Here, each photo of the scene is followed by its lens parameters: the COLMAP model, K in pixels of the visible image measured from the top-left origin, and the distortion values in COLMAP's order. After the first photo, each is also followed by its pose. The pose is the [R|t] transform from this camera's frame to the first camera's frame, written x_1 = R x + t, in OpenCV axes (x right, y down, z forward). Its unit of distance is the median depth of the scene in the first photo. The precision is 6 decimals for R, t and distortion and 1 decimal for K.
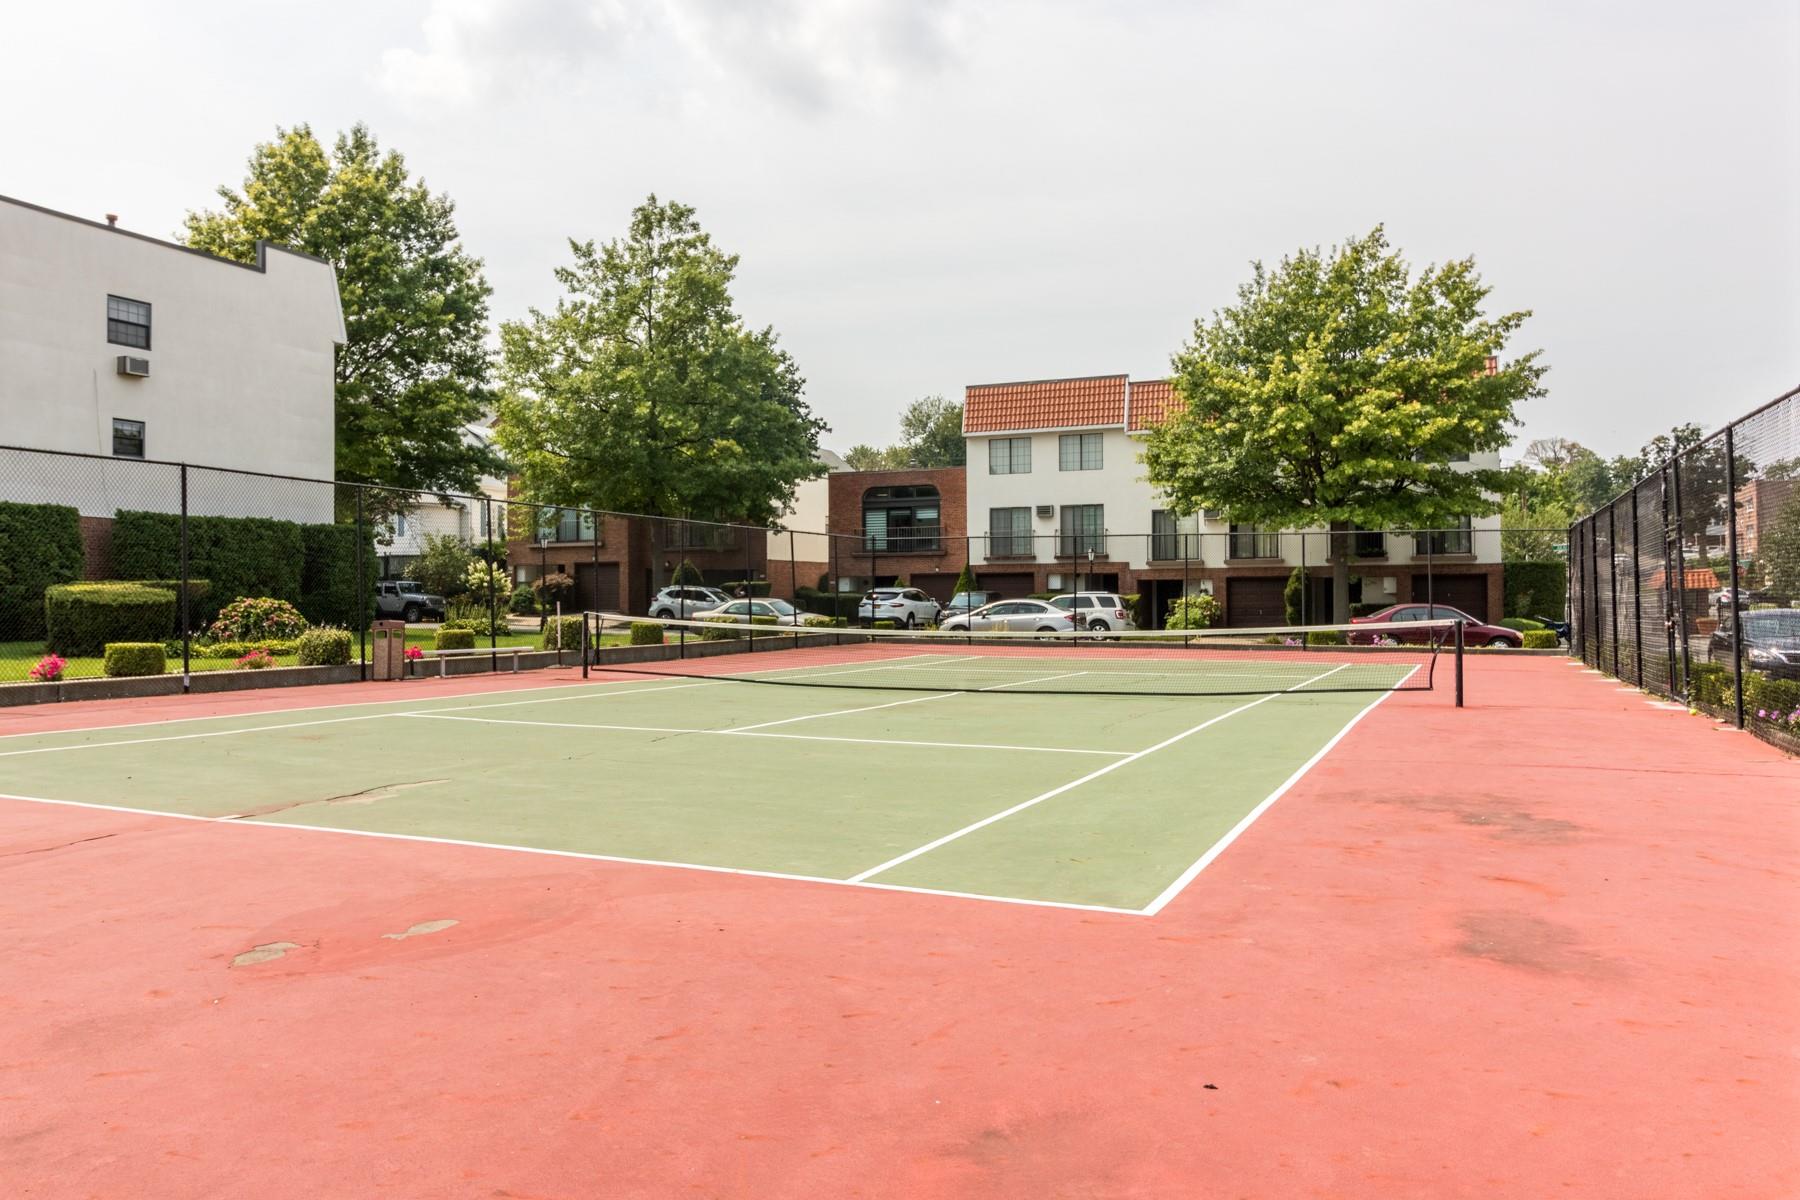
lens RADIAL K [[1262.3, 0, 900.7], [0, 1262.3, 587.3], [0, 0, 1]] dist [-0.001219, 0.002226]
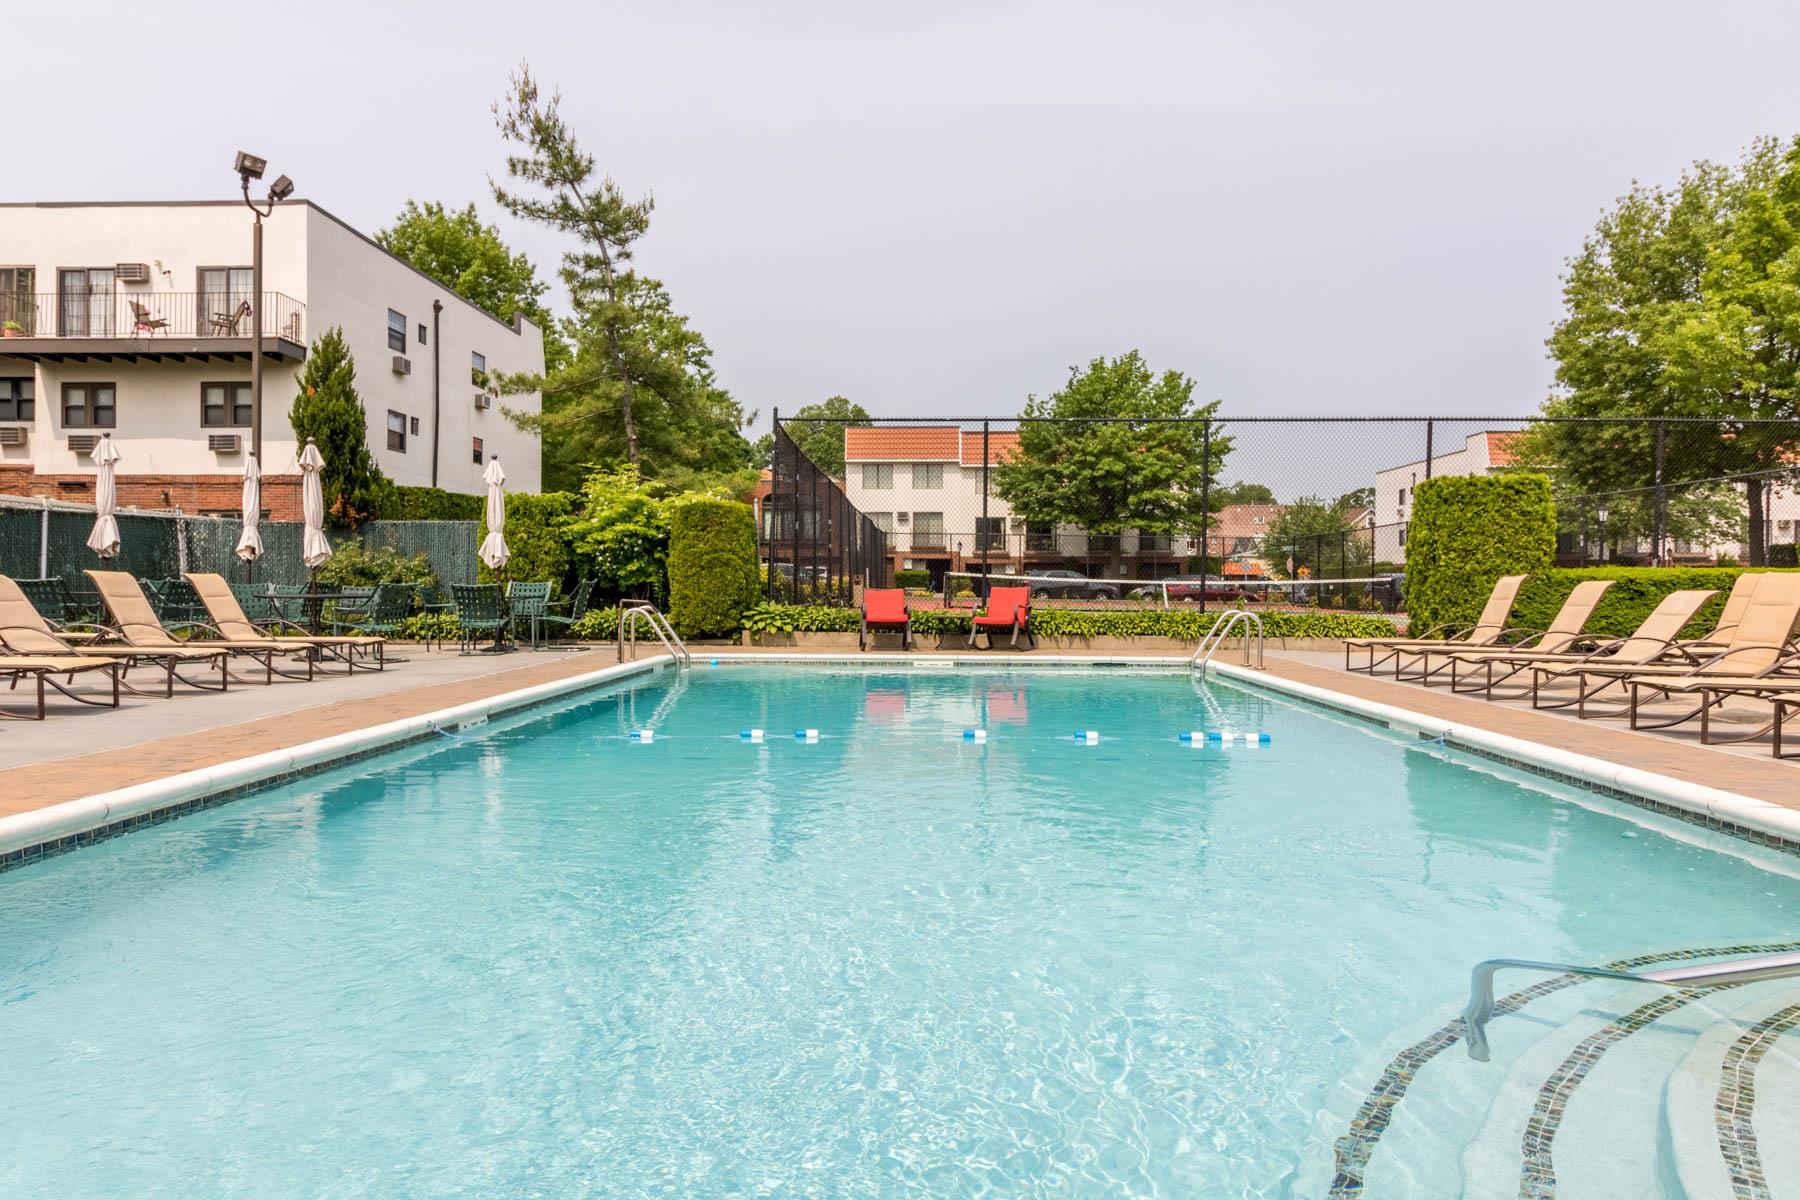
lens RADIAL K [[1140.5, 0, 902.6], [0, 1140.5, 597.4], [0, 0, 1]] dist [0.008541, -0.000003]
pose [[0.932638, 0.001494, 0.360810, -0.364750], [-0.006346, 0.999905, 0.012262, 0.016983], [-0.360757, -0.013726, 0.932559, -0.226246]]
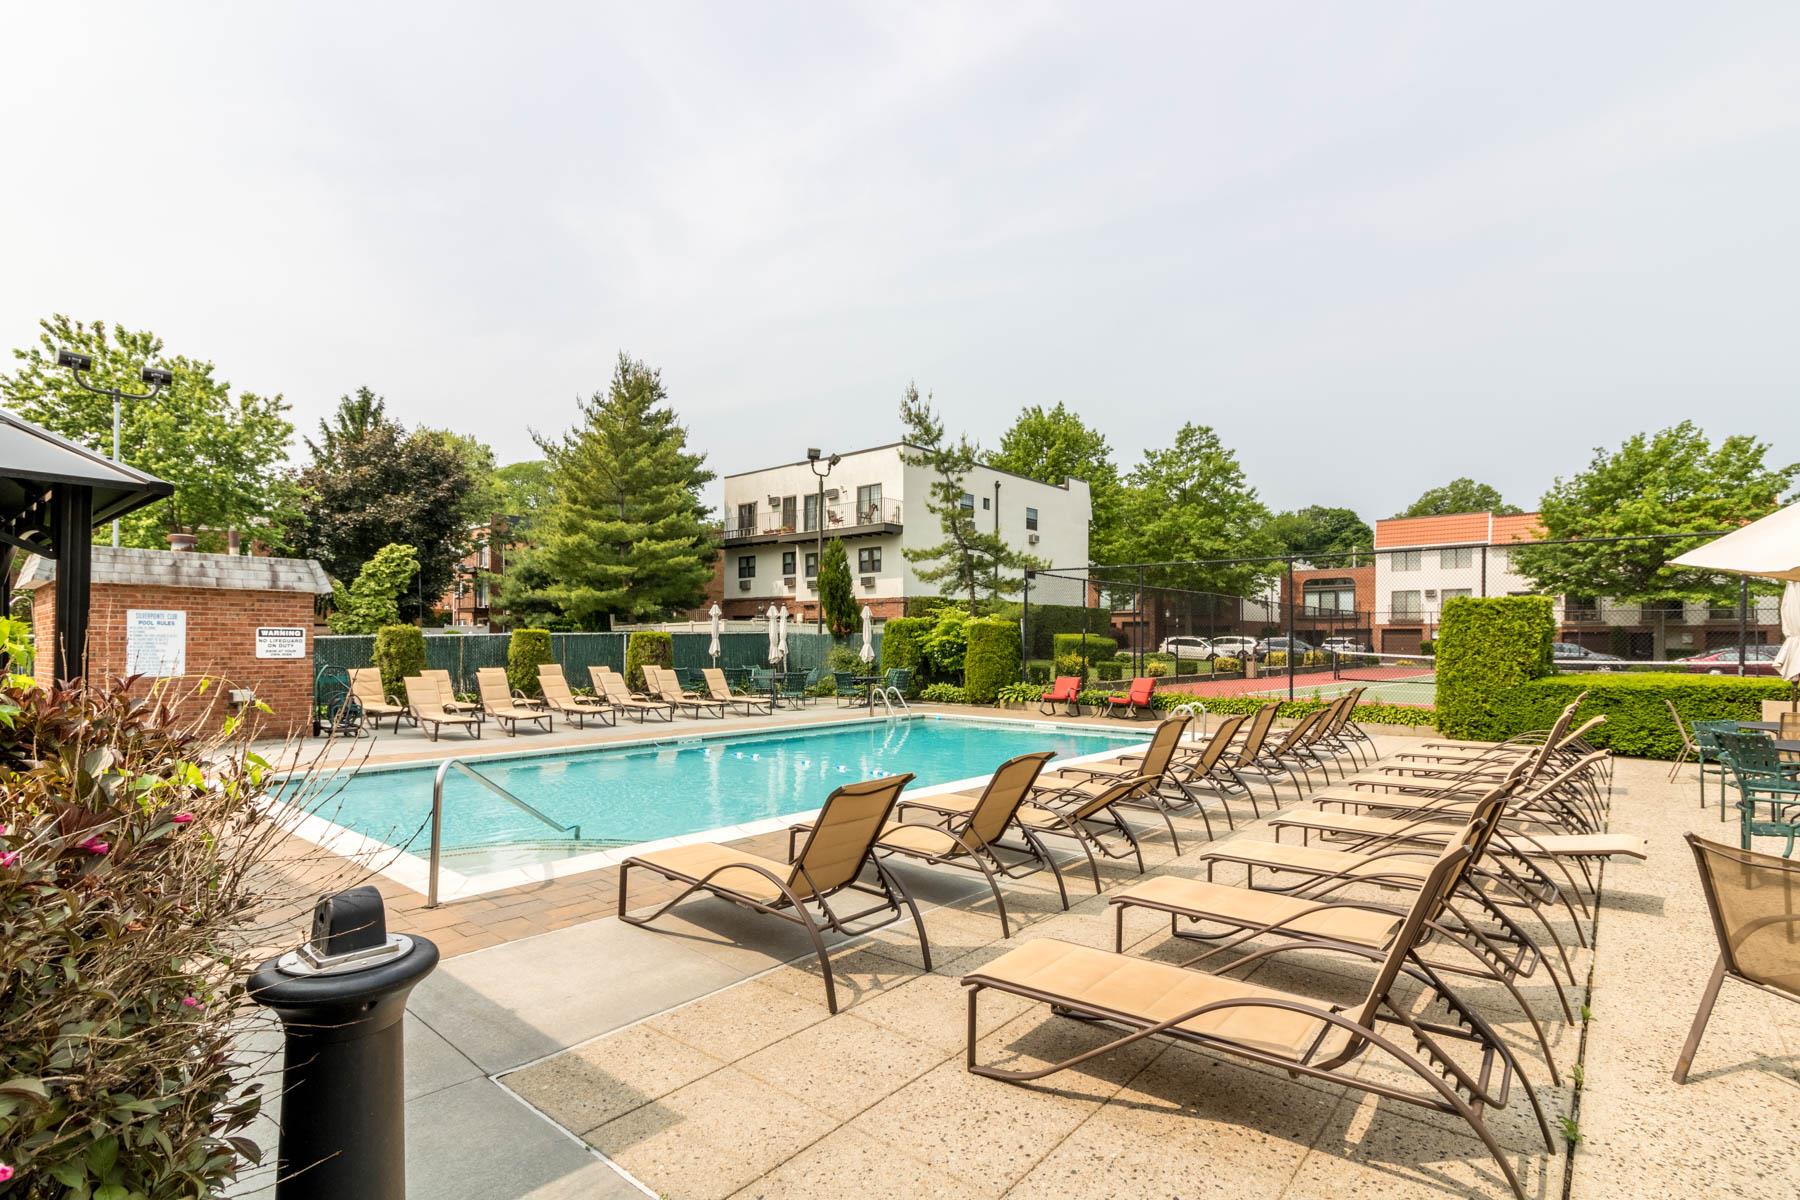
lens RADIAL K [[862.9, 0, 899.1], [0, 862.9, 650.4], [0, 0, 1]] dist [-0.000143, -0.000360]
pose [[0.952763, 0.007753, -0.303616, -0.213589], [-0.003716, 0.999897, 0.013871, 0.002113], [0.303692, -0.012087, 0.952693, -0.312724]]
